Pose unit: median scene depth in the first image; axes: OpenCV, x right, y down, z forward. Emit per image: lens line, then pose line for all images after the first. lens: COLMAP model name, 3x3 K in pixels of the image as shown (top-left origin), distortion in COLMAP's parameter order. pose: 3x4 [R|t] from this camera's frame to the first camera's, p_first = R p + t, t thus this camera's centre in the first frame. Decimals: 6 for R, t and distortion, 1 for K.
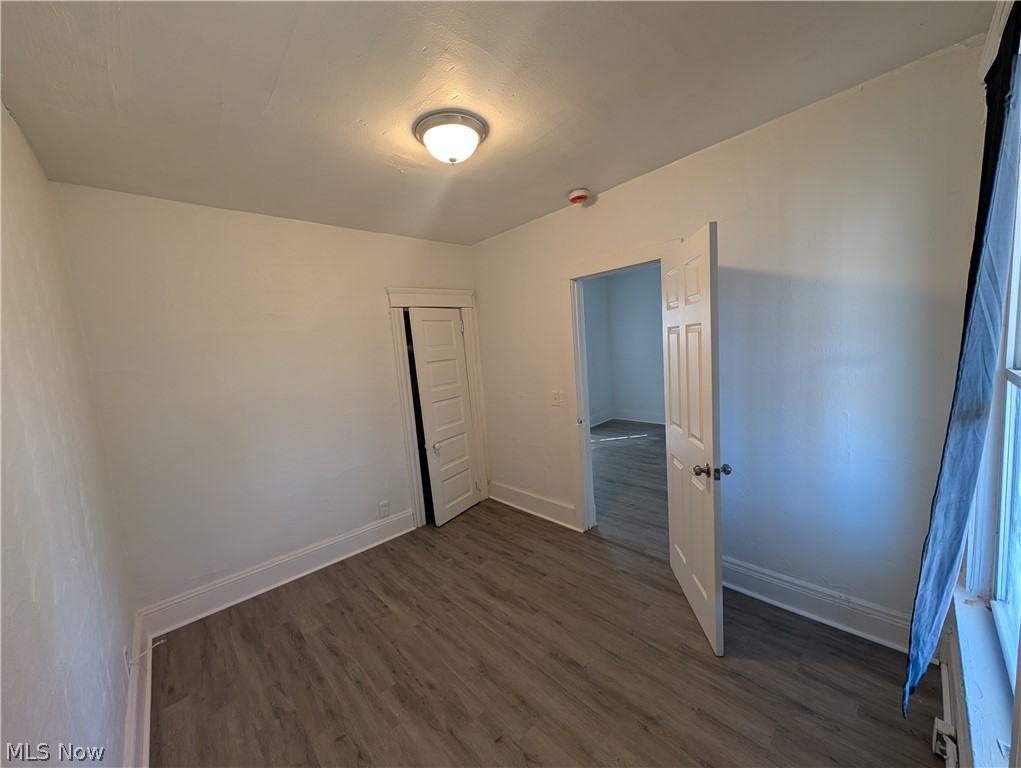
lens RADIAL K [[386.0, 0, 513.2], [0, 386.0, 386.0], [0, 0, 1]] dist [0.001901, 0.000019]
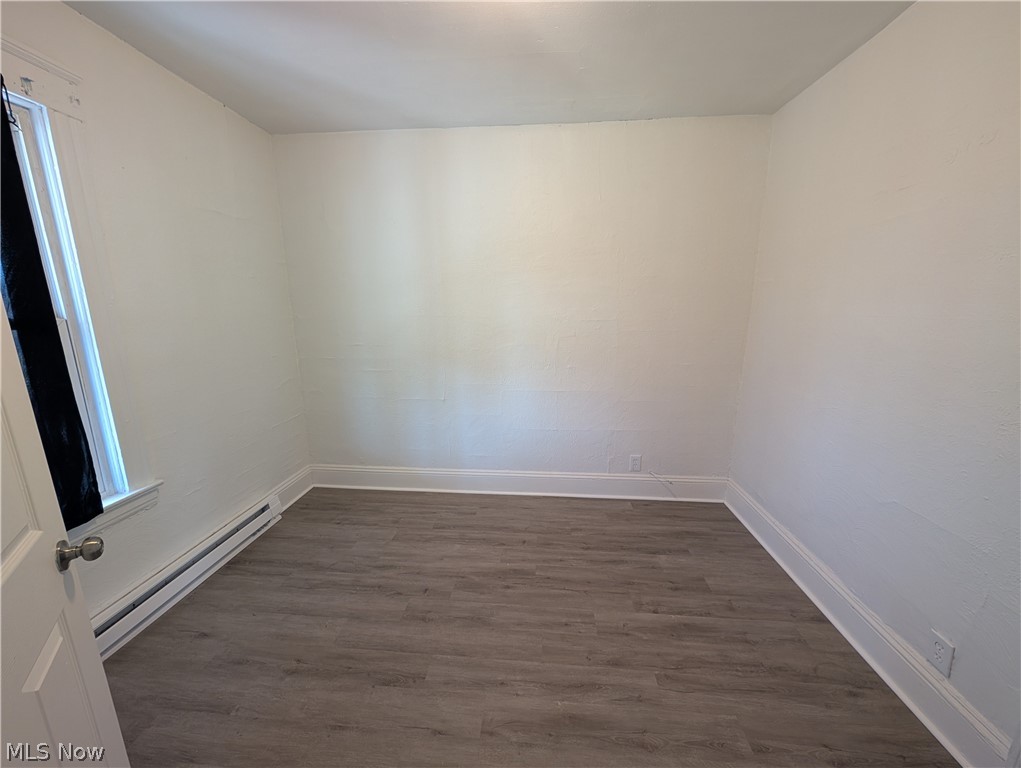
lens RADIAL K [[386.0, 0, 512.5], [0, 386.0, 384.0], [0, 0, 1]] dist [0.001901, 0.000019]
pose [[-0.736946, 0.208866, -0.642873, 0.328150], [-0.017969, 0.944674, 0.327518, -0.121081], [0.675712, 0.252915, -0.692421, 1.454519]]
